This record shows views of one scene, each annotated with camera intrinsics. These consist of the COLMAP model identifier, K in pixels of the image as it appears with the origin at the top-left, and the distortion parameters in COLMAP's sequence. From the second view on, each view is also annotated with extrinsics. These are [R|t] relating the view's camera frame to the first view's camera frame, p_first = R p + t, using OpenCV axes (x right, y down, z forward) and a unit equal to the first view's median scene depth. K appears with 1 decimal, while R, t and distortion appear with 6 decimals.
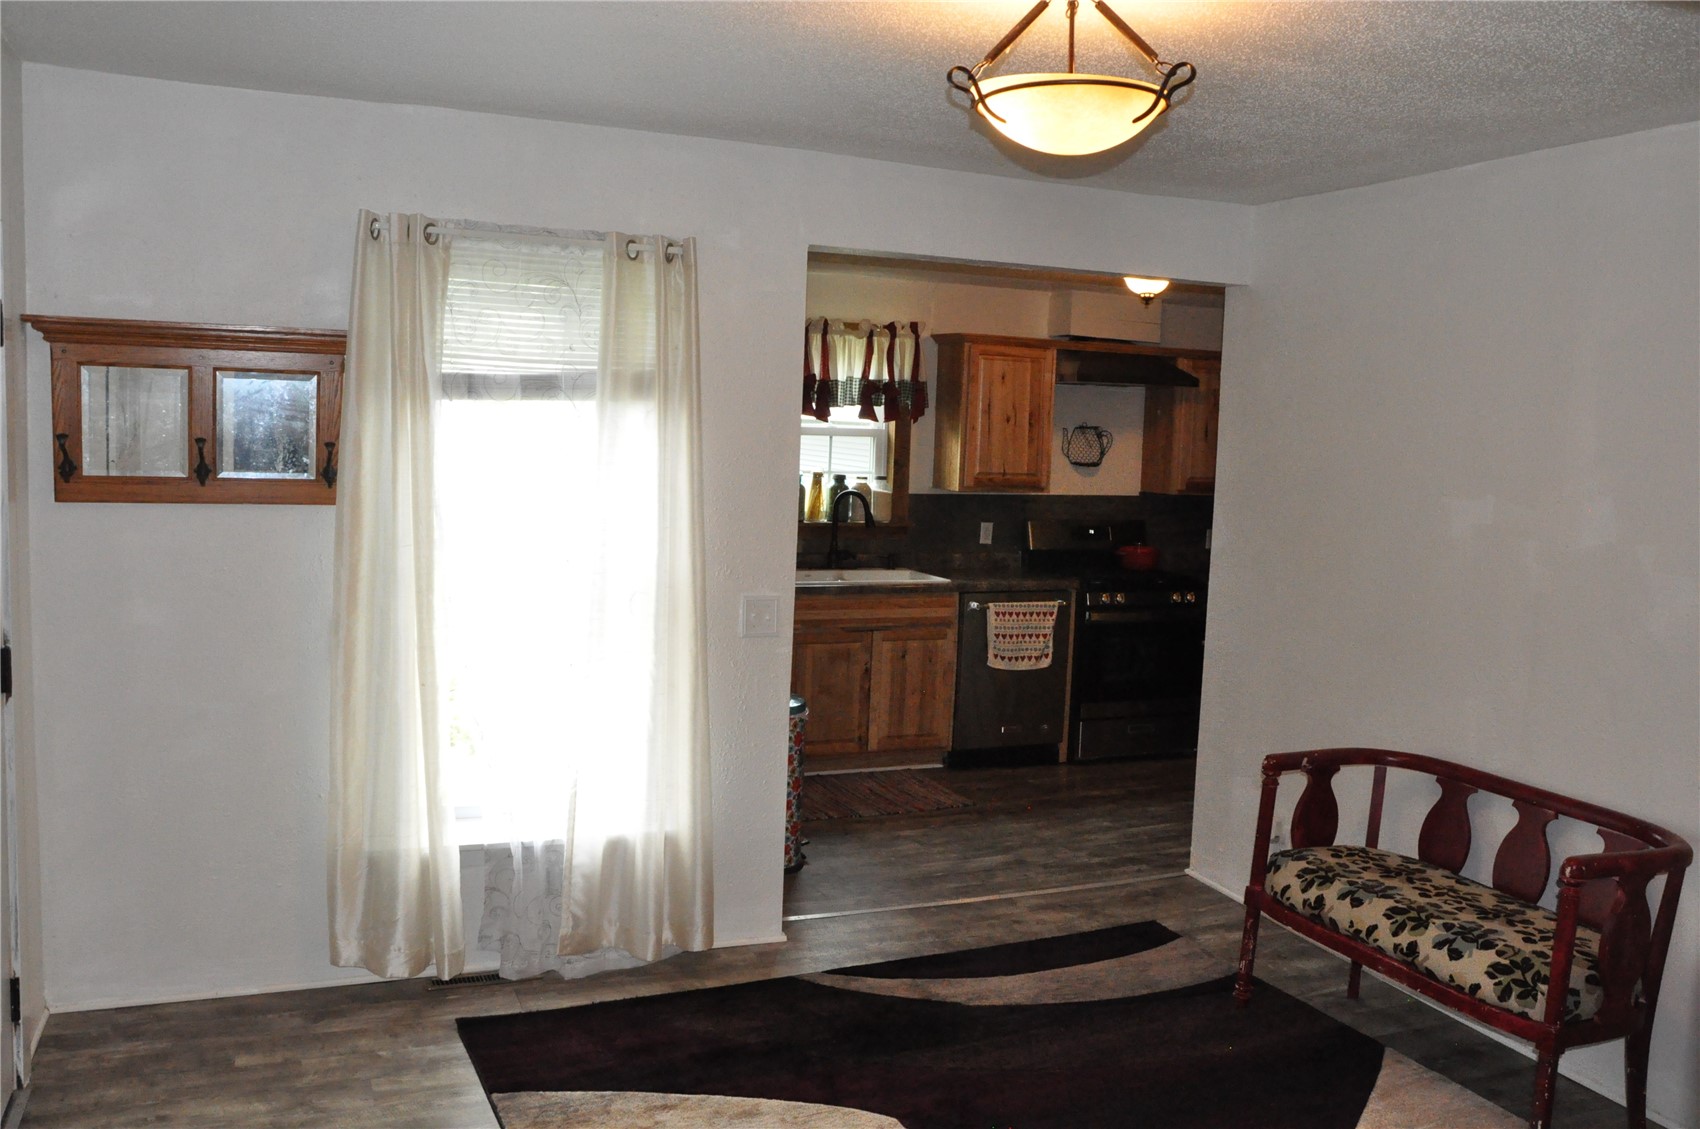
lens RADIAL K [[1377.1, 0, 810.3], [0, 1377.1, 560.9], [0, 0, 1]] dist [-0.150410, 0.120488]
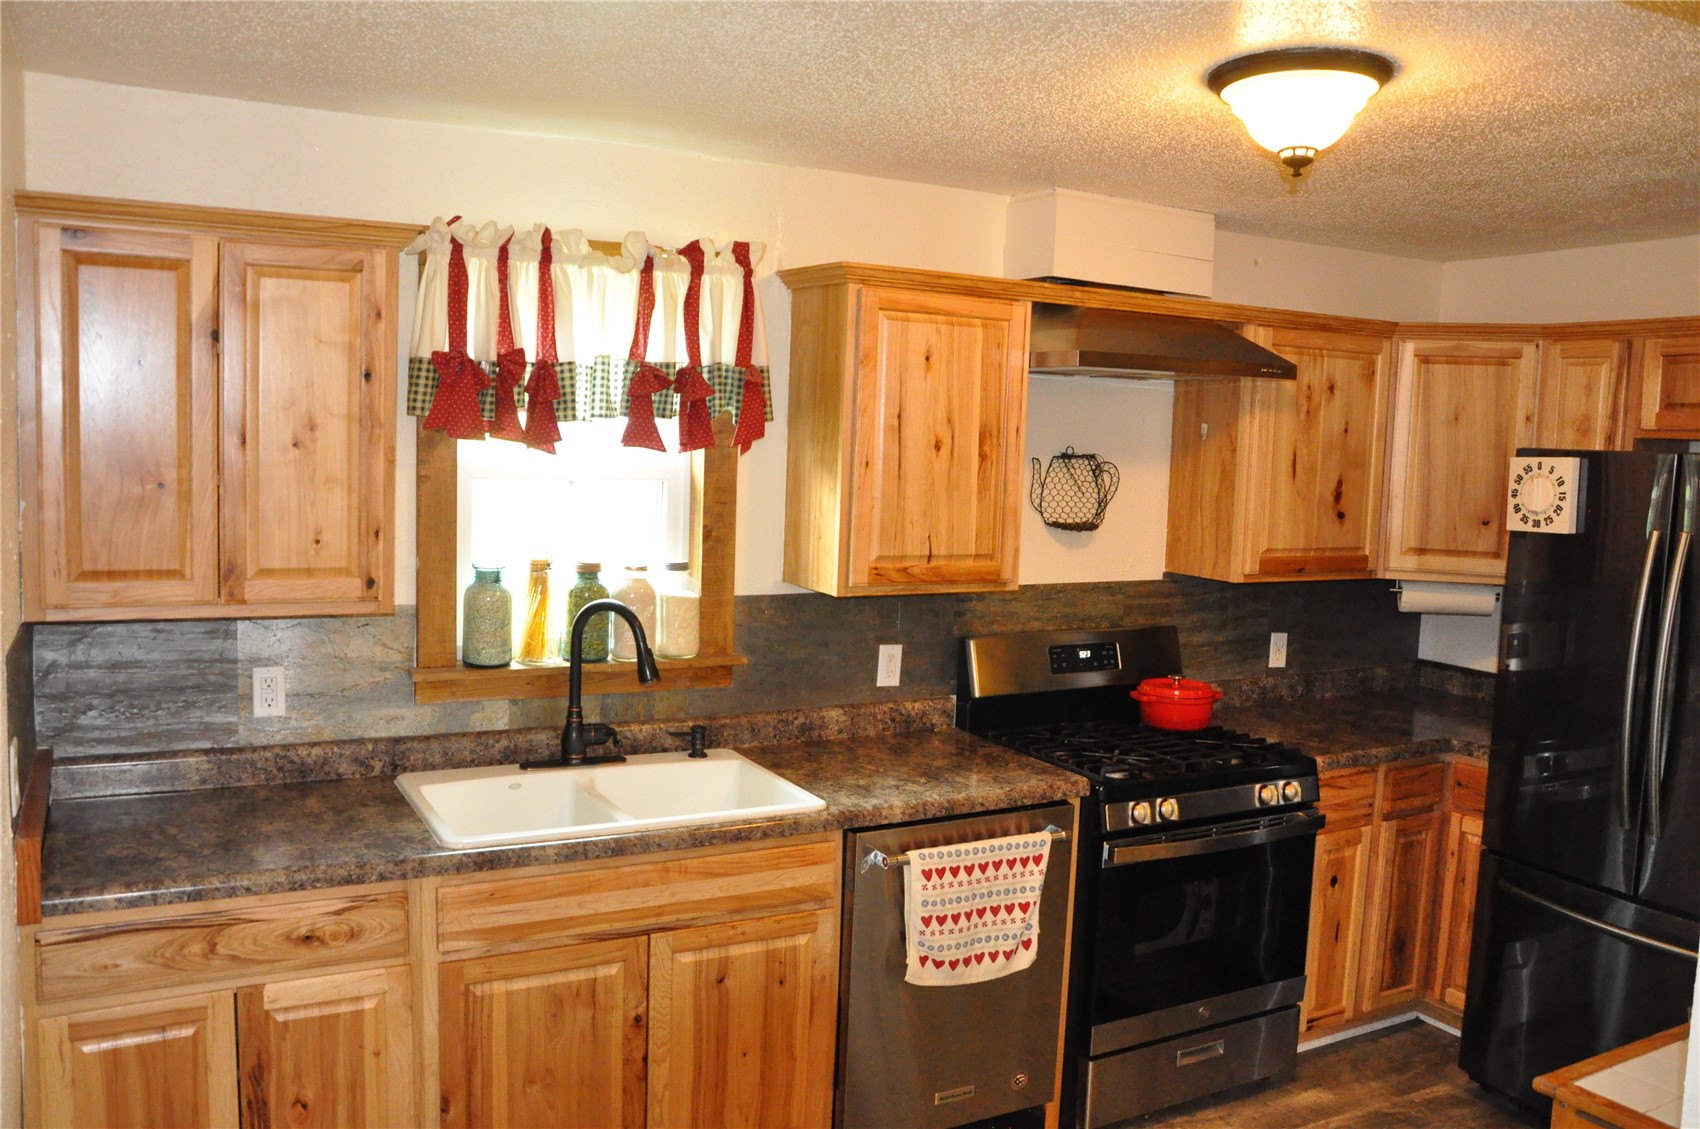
lens RADIAL K [[1377.1, 0, 810.3], [0, 1377.1, 560.9], [0, 0, 1]] dist [-0.150410, 0.120488]
pose [[0.994607, -0.011405, 0.103084, 0.049647], [0.011508, 0.999934, -0.000409, -0.063139], [-0.103072, 0.001593, 0.994673, 0.527162]]
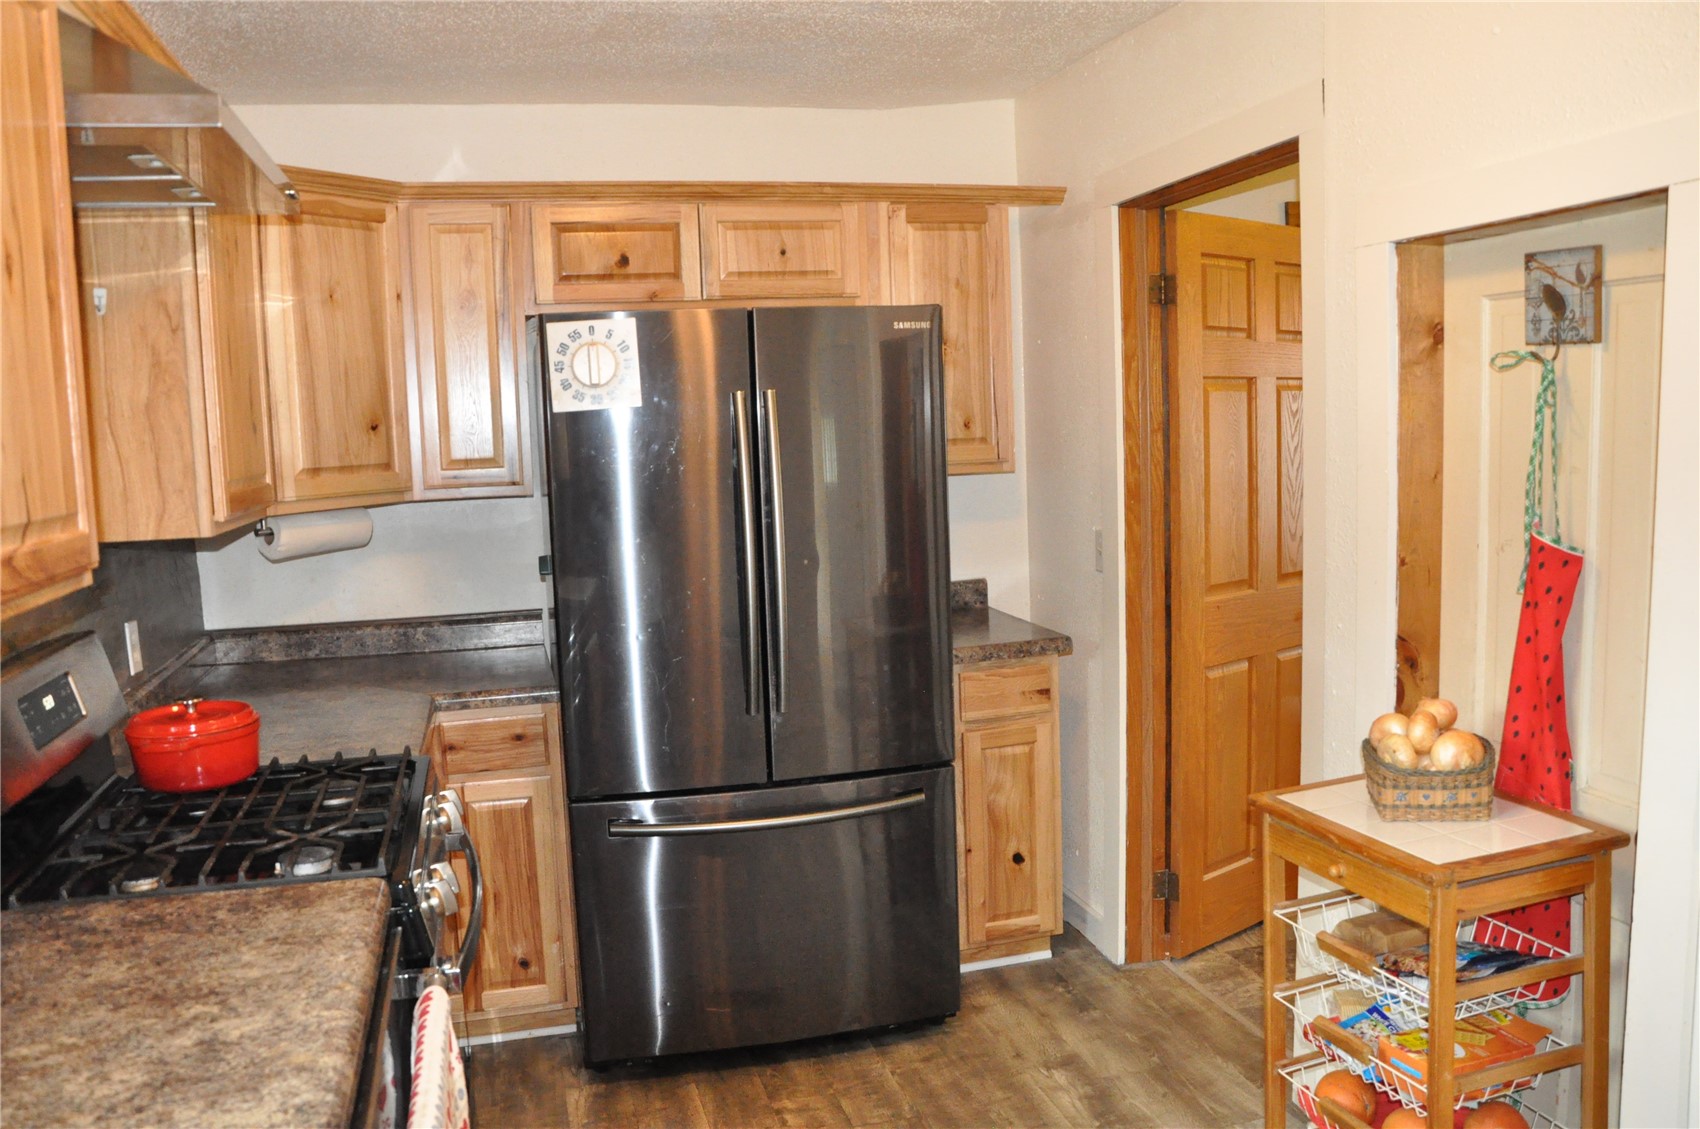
lens RADIAL K [[1377.1, 0, 810.3], [0, 1377.1, 560.9], [0, 0, 1]] dist [-0.150410, 0.120488]
pose [[0.116577, -0.138294, 0.983506, -0.052594], [0.139522, 0.982719, 0.121645, -0.067524], [-0.983333, 0.123040, 0.133857, 0.890290]]
